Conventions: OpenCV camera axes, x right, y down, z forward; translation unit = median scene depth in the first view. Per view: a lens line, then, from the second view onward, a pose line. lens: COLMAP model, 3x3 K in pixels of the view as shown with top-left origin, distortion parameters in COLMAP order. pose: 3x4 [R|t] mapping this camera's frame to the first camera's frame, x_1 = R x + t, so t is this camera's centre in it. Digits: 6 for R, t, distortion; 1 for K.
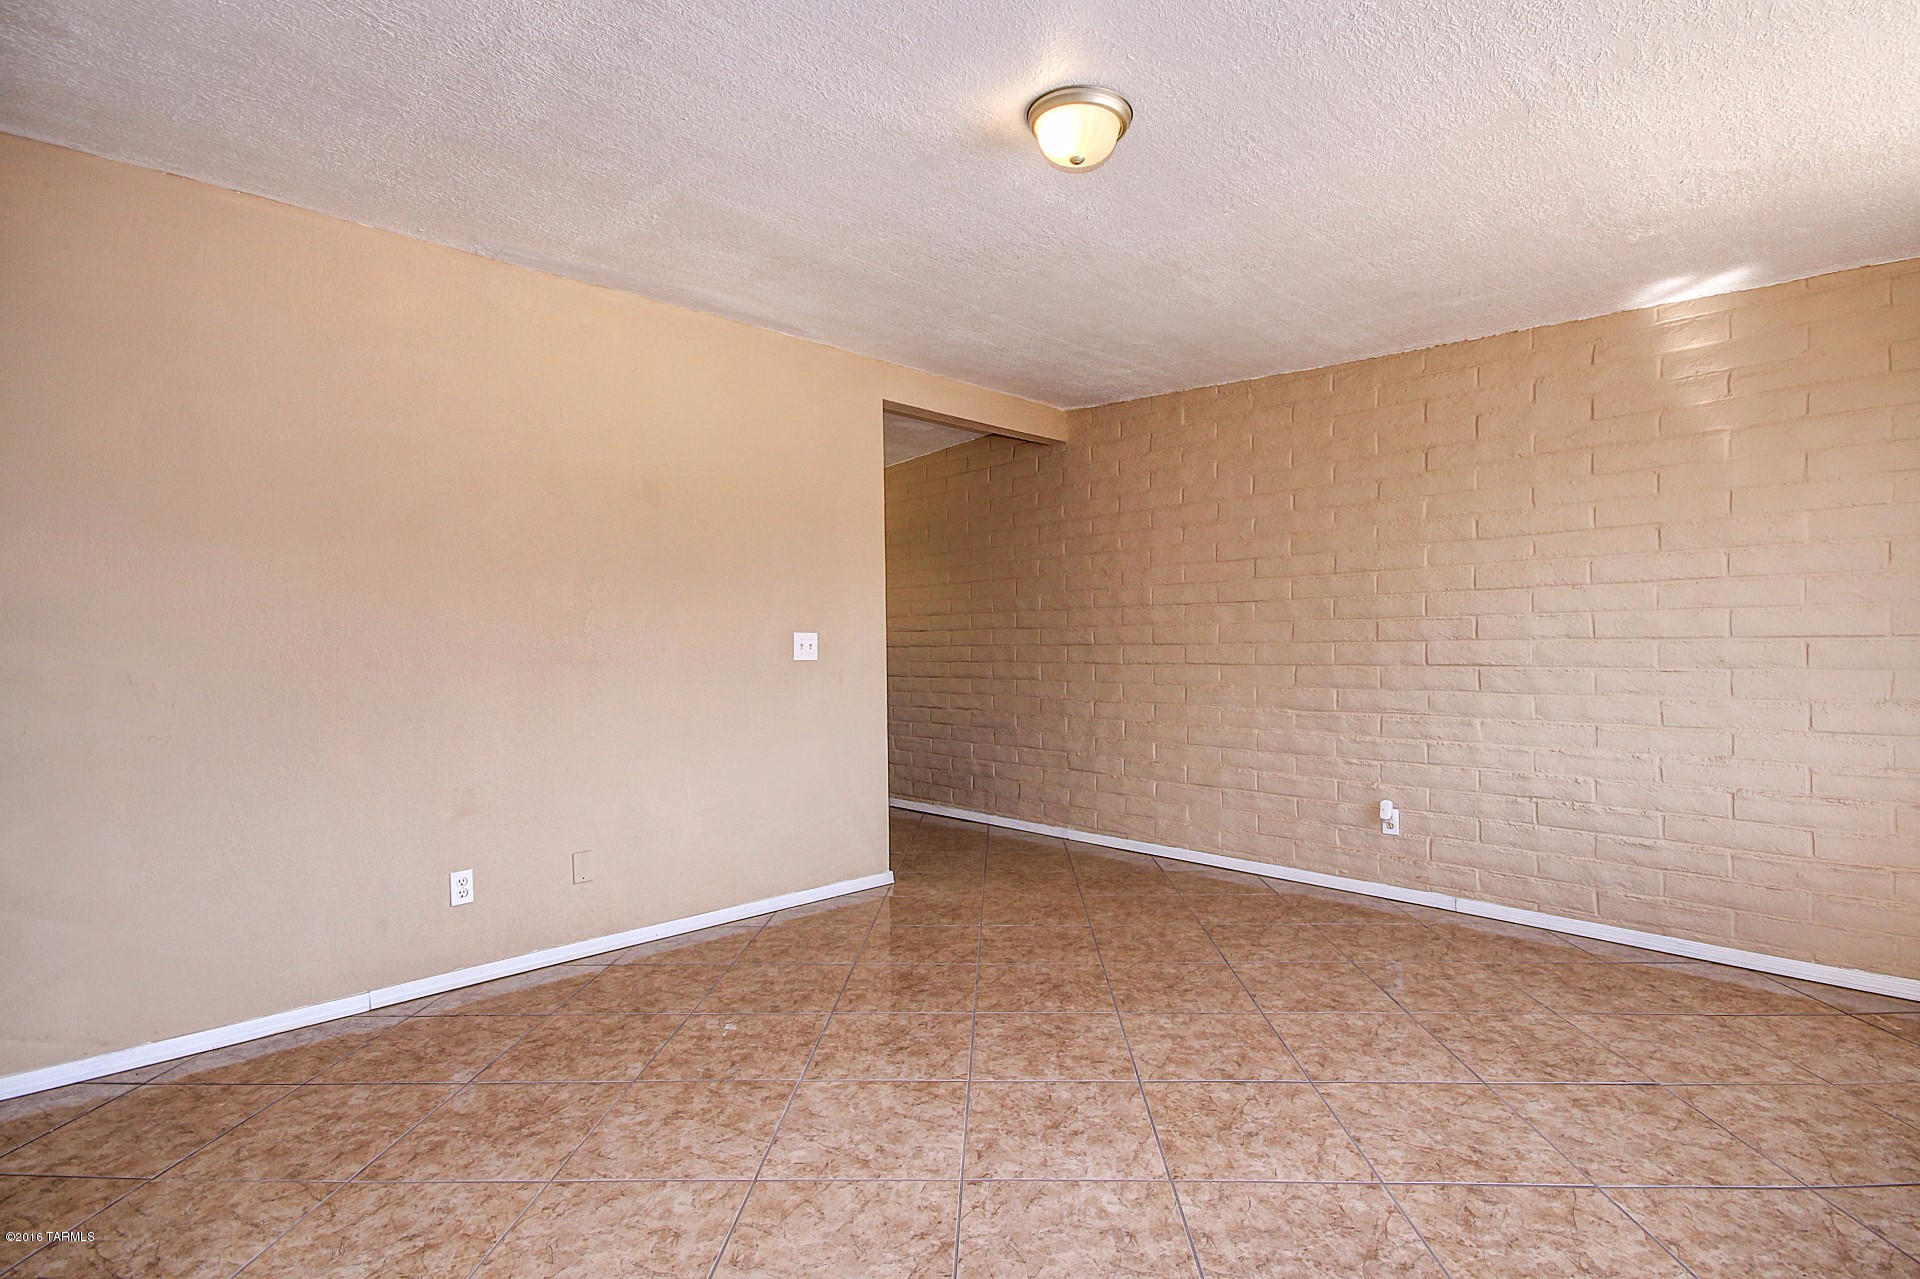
lens RADIAL K [[916.5, 0, 961.2], [0, 916.5, 653.2], [0, 0, 1]] dist [-0.000555, 0.000873]
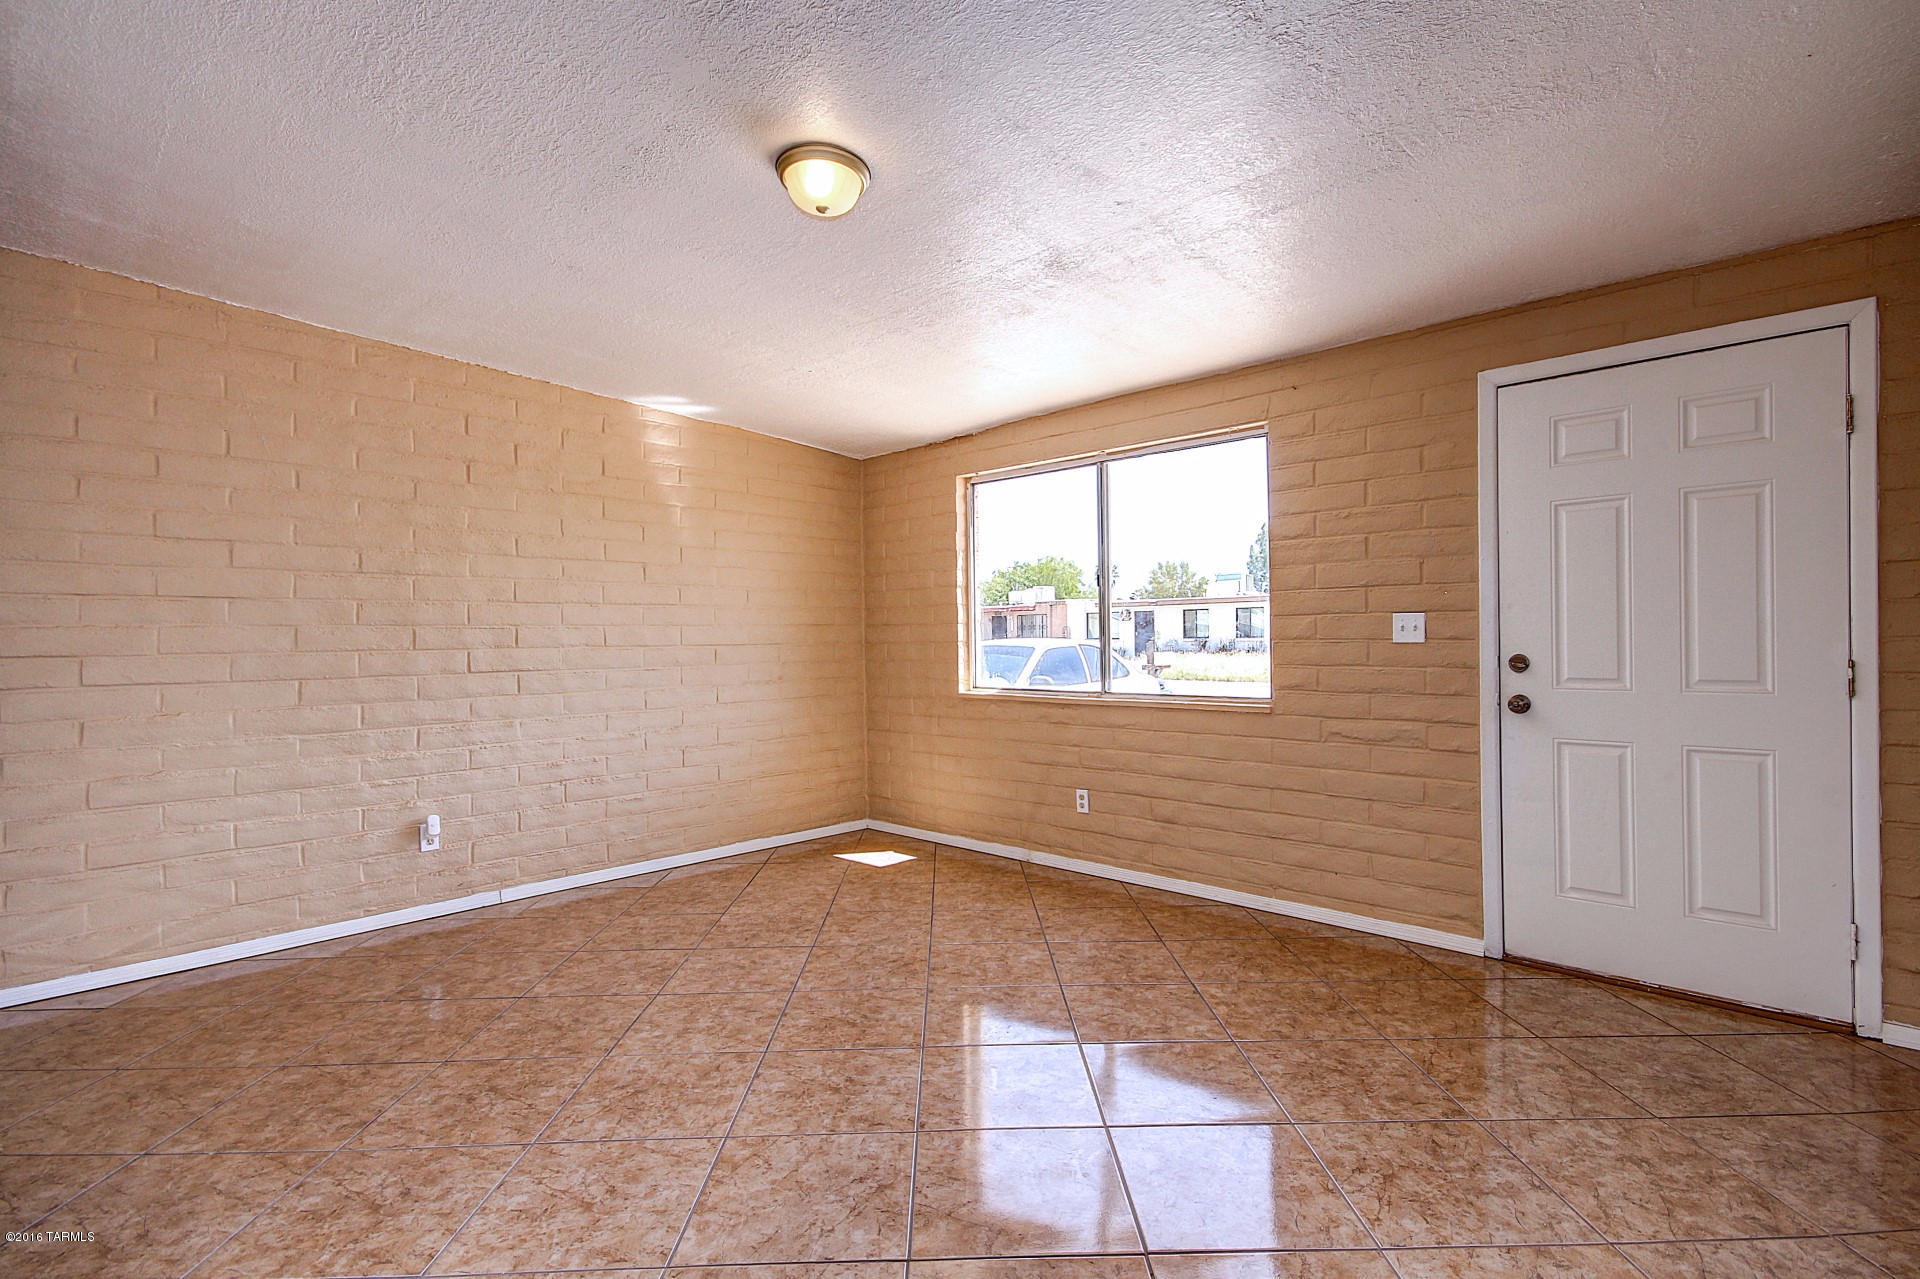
lens RADIAL K [[916.5, 0, 956.7], [0, 916.5, 643.8], [0, 0, 1]] dist [-0.000555, 0.000873]
pose [[-0.066645, 0.003422, 0.997771, -0.560896], [0.019745, 0.999803, -0.002110, -0.006584], [-0.997581, 0.019560, -0.066700, 0.540559]]
